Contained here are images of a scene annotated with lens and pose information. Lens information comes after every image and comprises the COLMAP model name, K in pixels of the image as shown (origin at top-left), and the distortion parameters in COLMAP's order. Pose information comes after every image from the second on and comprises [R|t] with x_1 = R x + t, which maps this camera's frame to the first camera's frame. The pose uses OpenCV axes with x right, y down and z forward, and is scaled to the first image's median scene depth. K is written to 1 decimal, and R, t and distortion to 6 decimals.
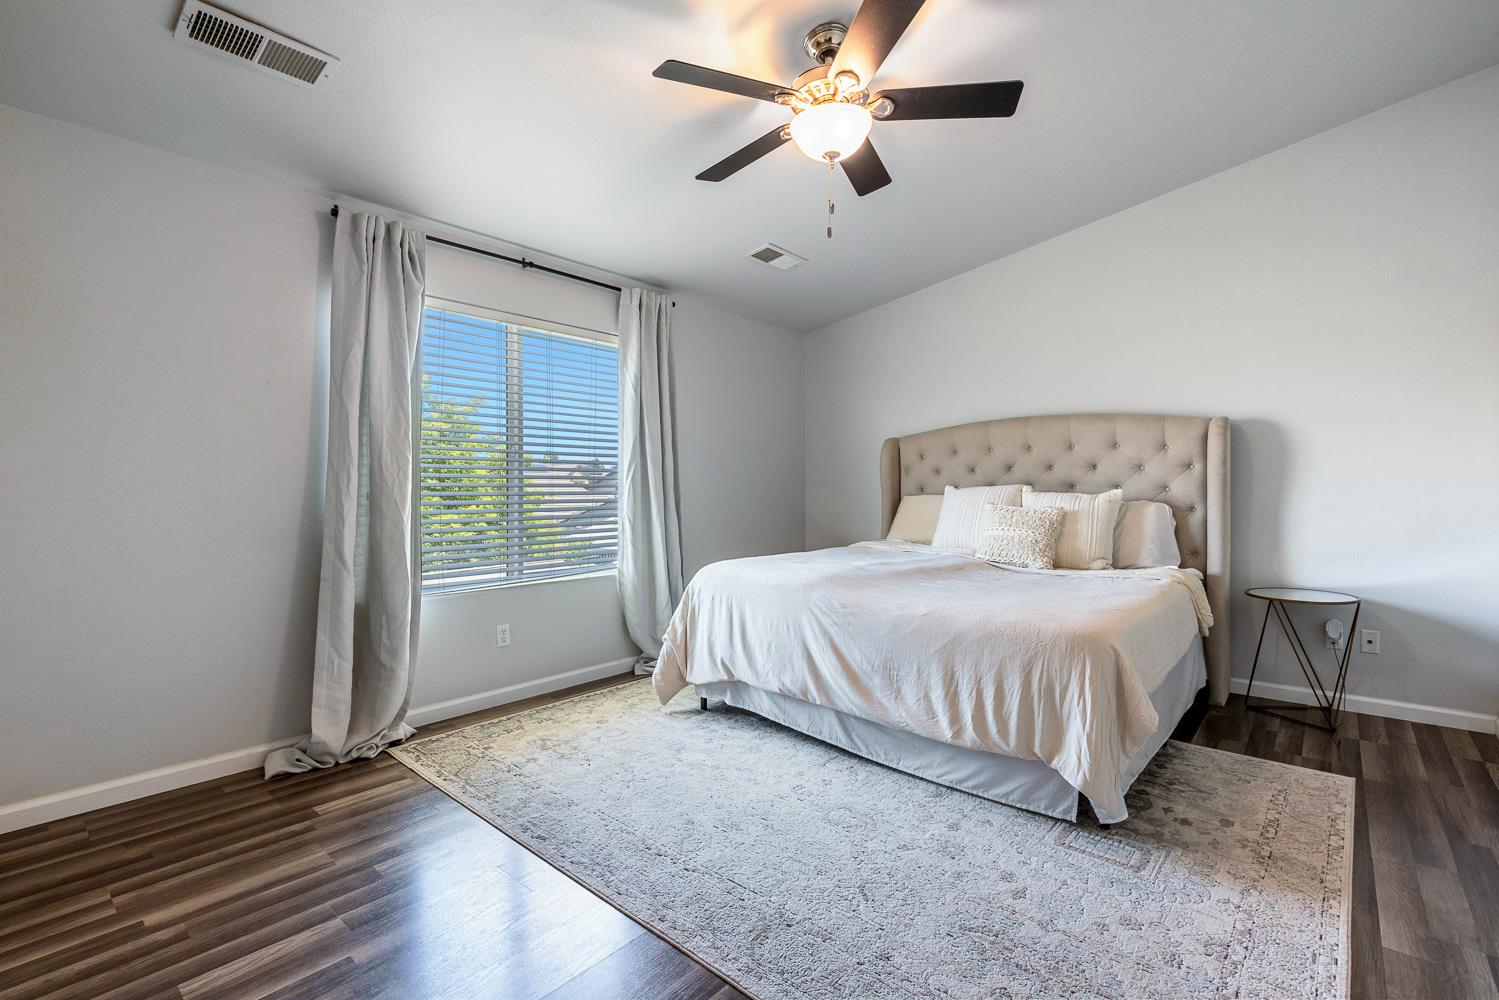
lens RADIAL K [[671.6, 0, 749.8], [0, 671.6, 491.6], [0, 0, 1]] dist [-0.001167, -0.000011]
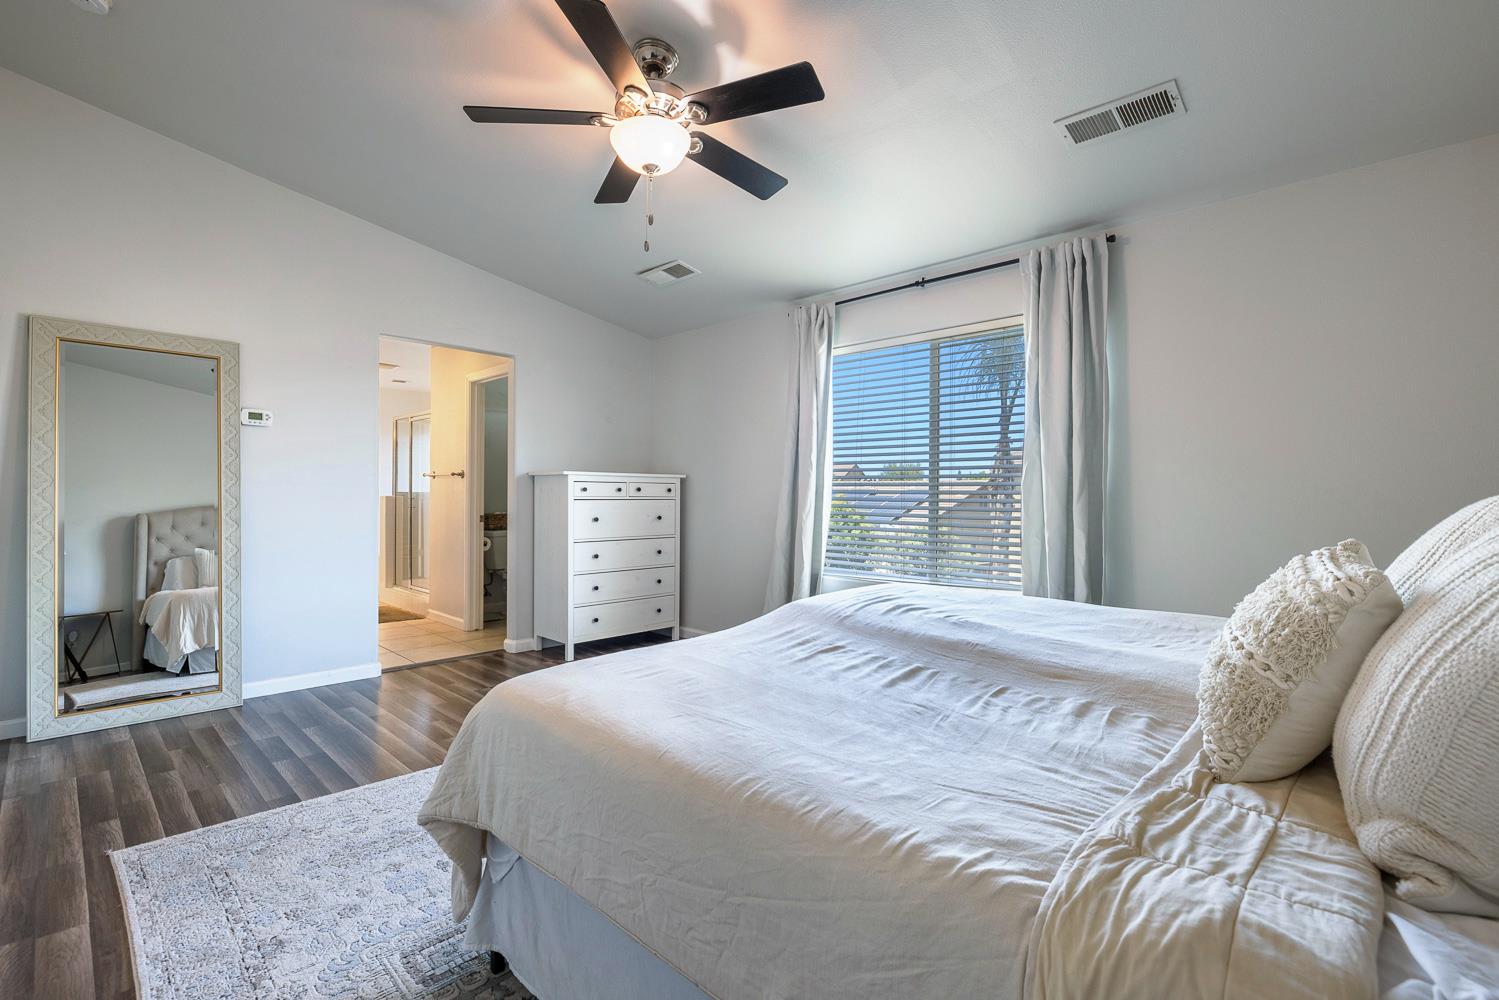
lens RADIAL K [[671.6, 0, 750.1], [0, 671.6, 494.0], [0, 0, 1]] dist [-0.001167, -0.000011]
pose [[-0.048686, 0.002021, -0.998812, 1.571910], [-0.010218, 0.999945, 0.002521, -0.011194], [0.998762, 0.010329, -0.048663, 1.660865]]
